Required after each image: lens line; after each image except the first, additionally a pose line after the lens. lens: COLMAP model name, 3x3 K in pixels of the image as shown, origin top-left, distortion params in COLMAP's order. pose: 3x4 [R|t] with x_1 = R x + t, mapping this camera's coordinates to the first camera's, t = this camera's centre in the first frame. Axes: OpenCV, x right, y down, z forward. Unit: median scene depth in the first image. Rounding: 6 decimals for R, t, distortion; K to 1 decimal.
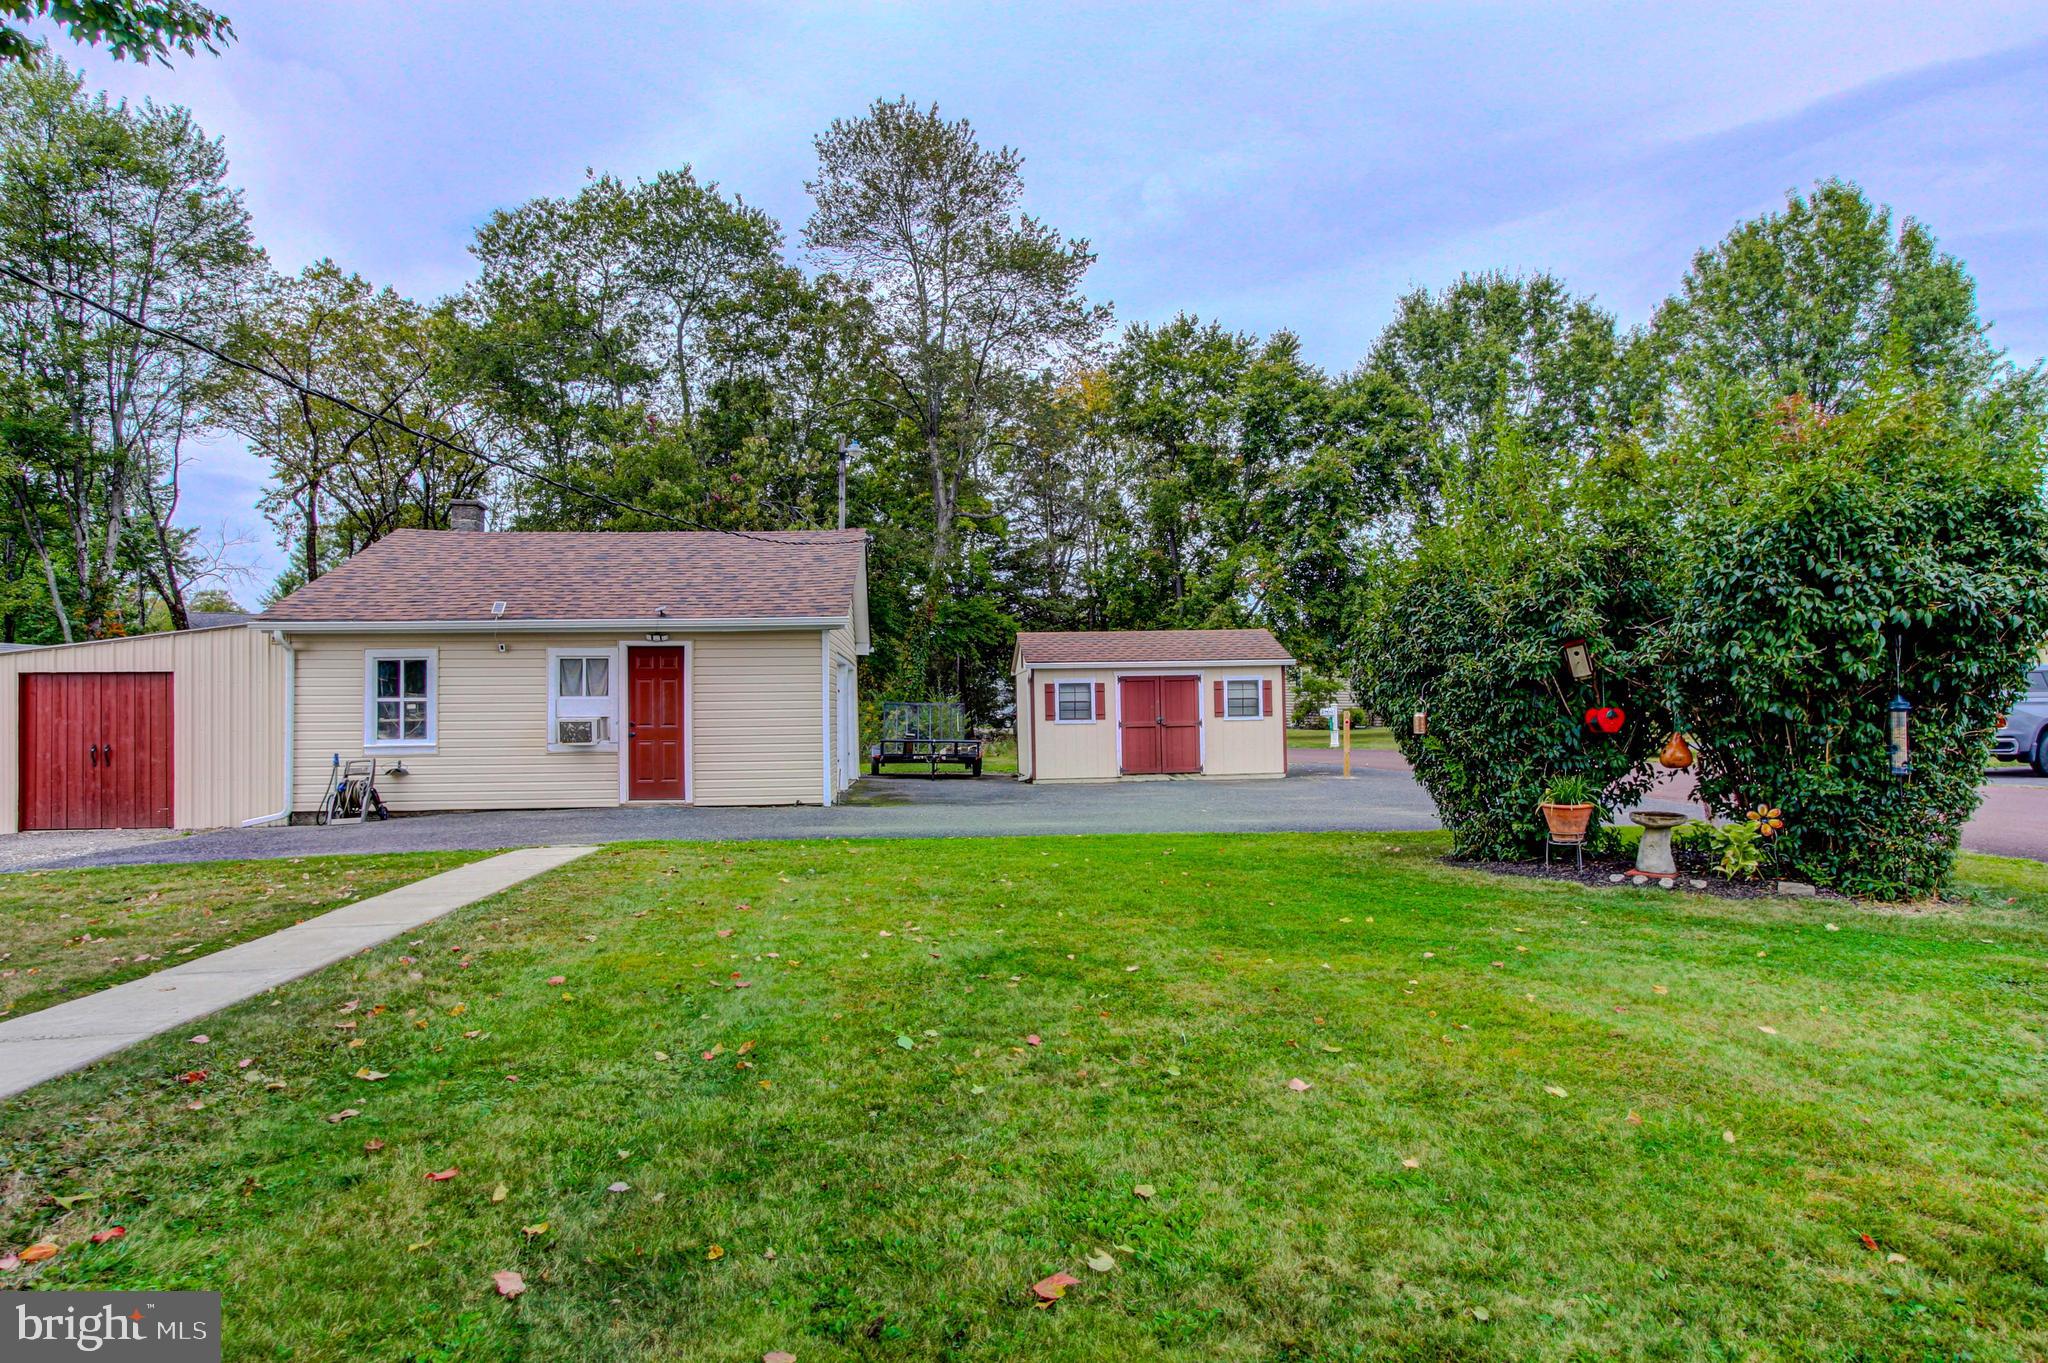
lens RADIAL K [[1169.4, 0, 1024.0], [0, 1169.4, 692.5], [0, 0, 1]] dist [-0.002904, -0.001724]
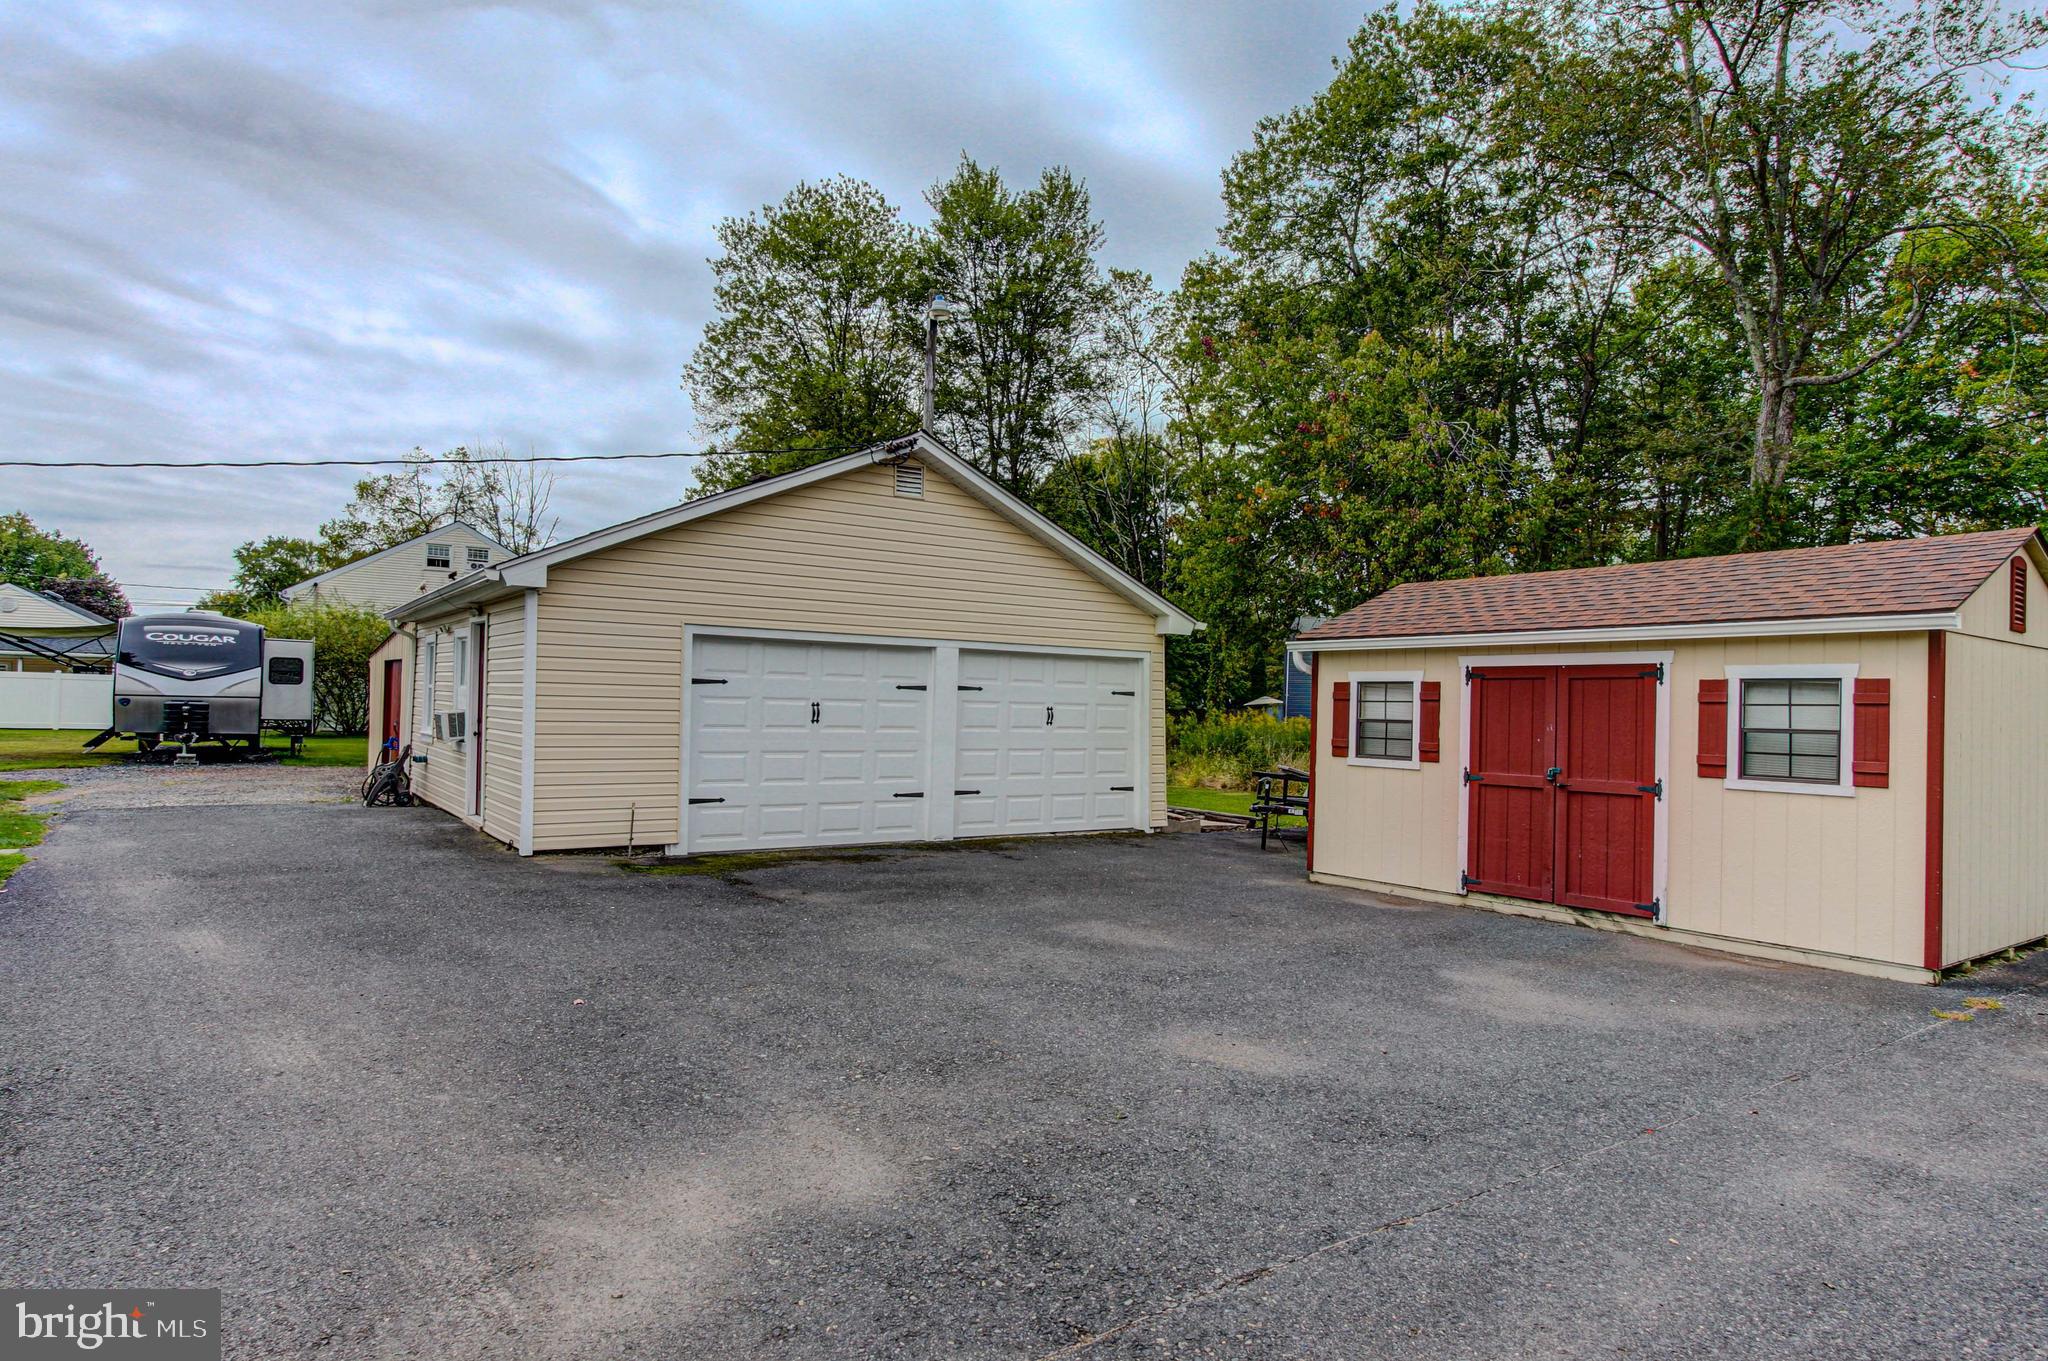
lens RADIAL K [[1169.4, 0, 1024.0], [0, 1169.4, 691.5], [0, 0, 1]] dist [-0.002904, -0.001724]
pose [[0.503671, 0.017374, -0.863721, 0.556427], [-0.018761, 0.999782, 0.009170, -0.008265], [0.863692, 0.011586, 0.503887, 0.929595]]
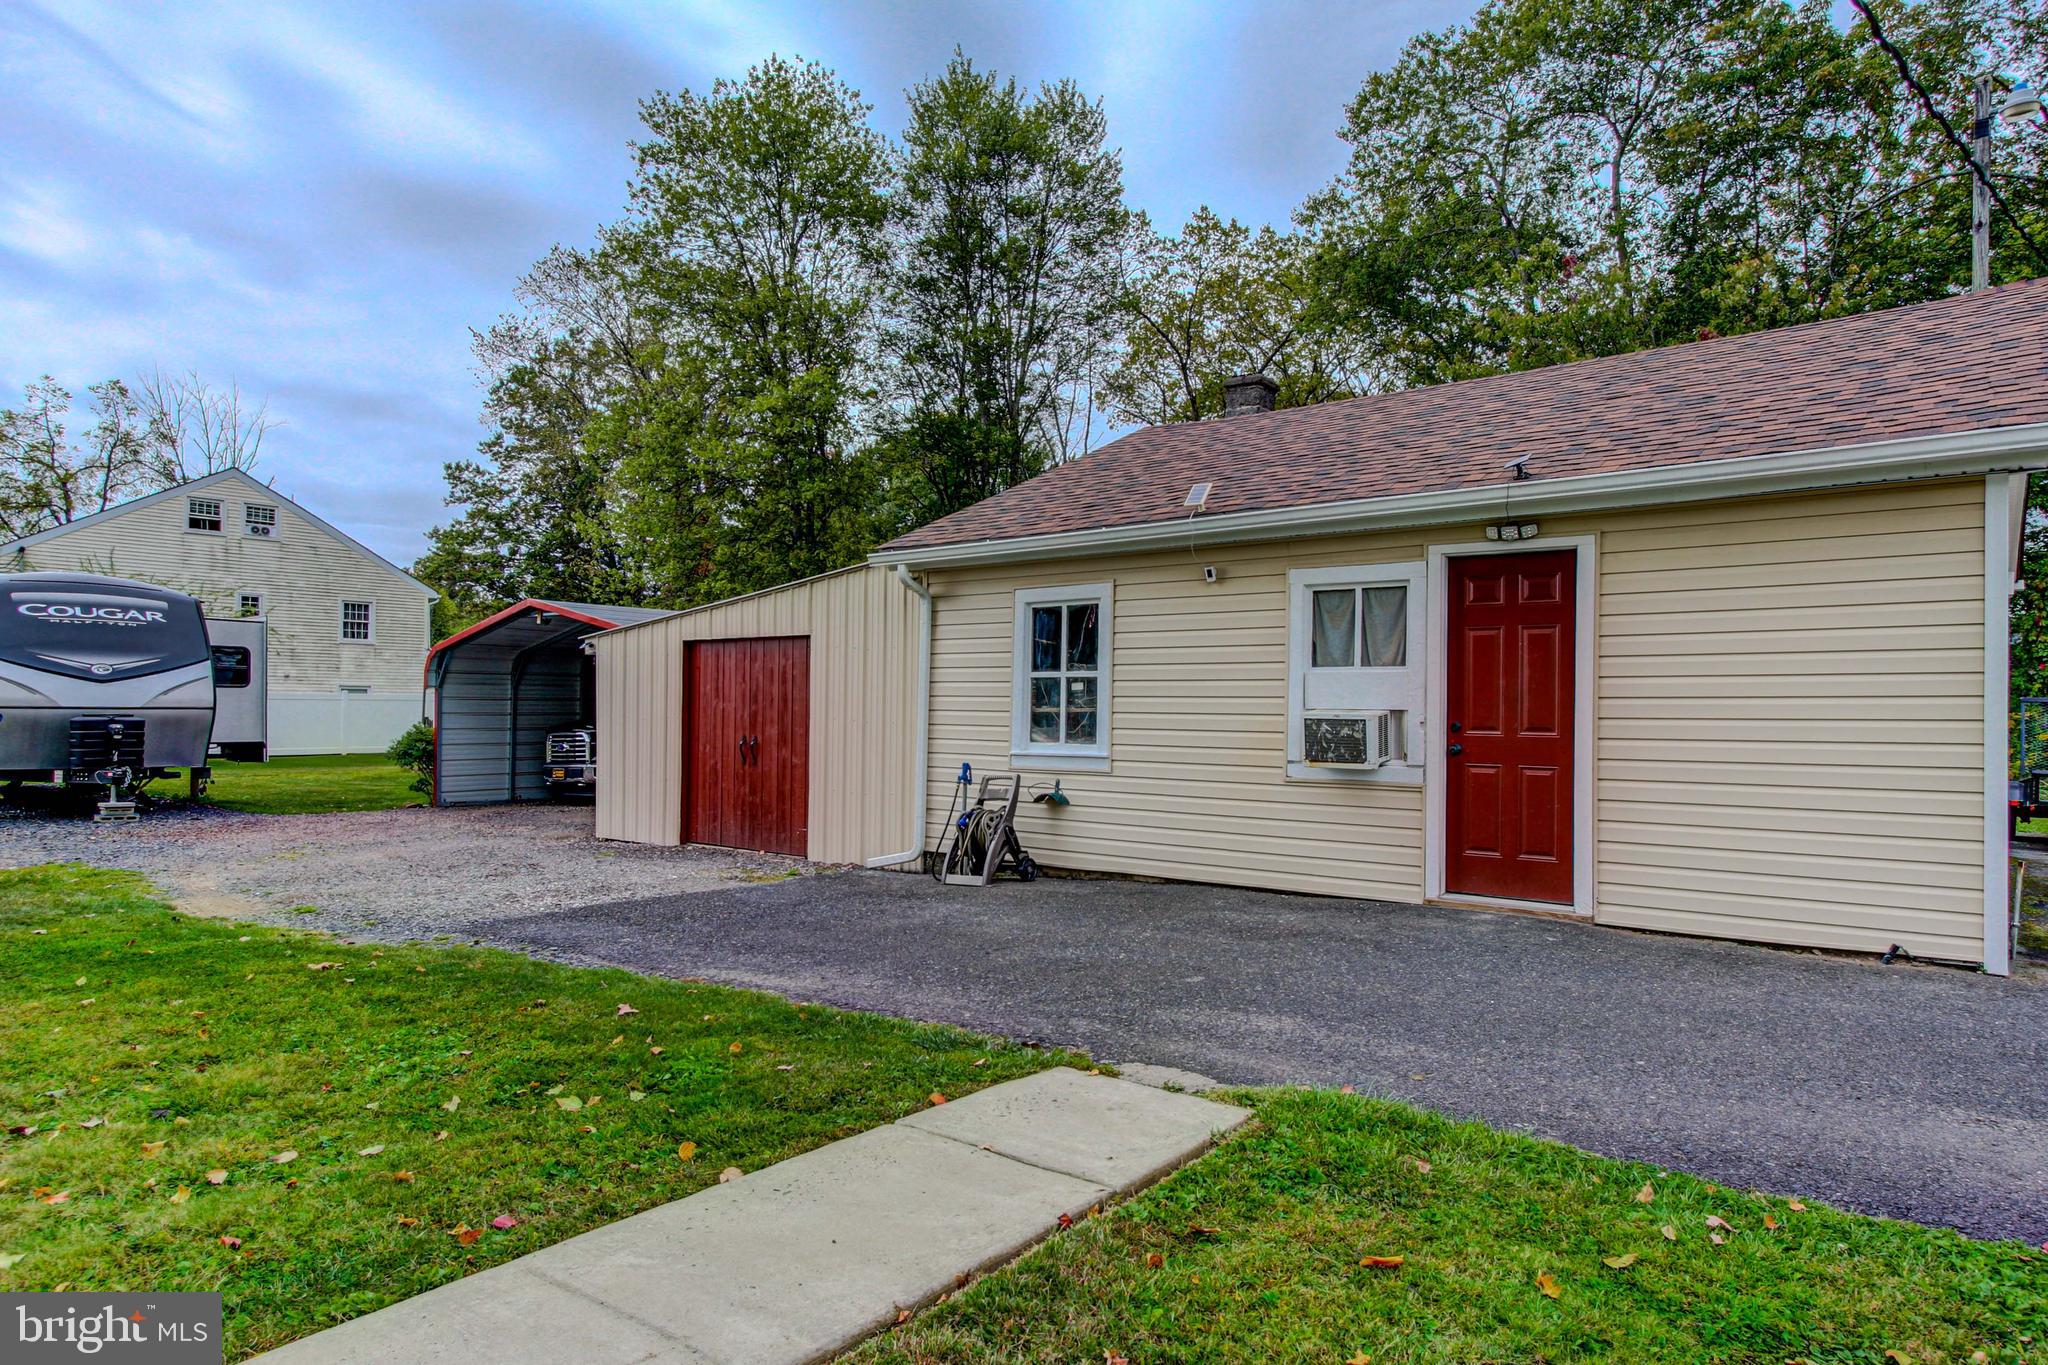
lens RADIAL K [[1203.6, 0, 1020.9], [0, 1203.6, 708.7], [0, 0, 1]] dist [-0.001363, 0.003392]
pose [[0.731155, 0.015766, -0.682029, -0.138822], [-0.006280, 0.999846, 0.016380, 0.013304], [0.682182, -0.007694, 0.731142, 0.542688]]
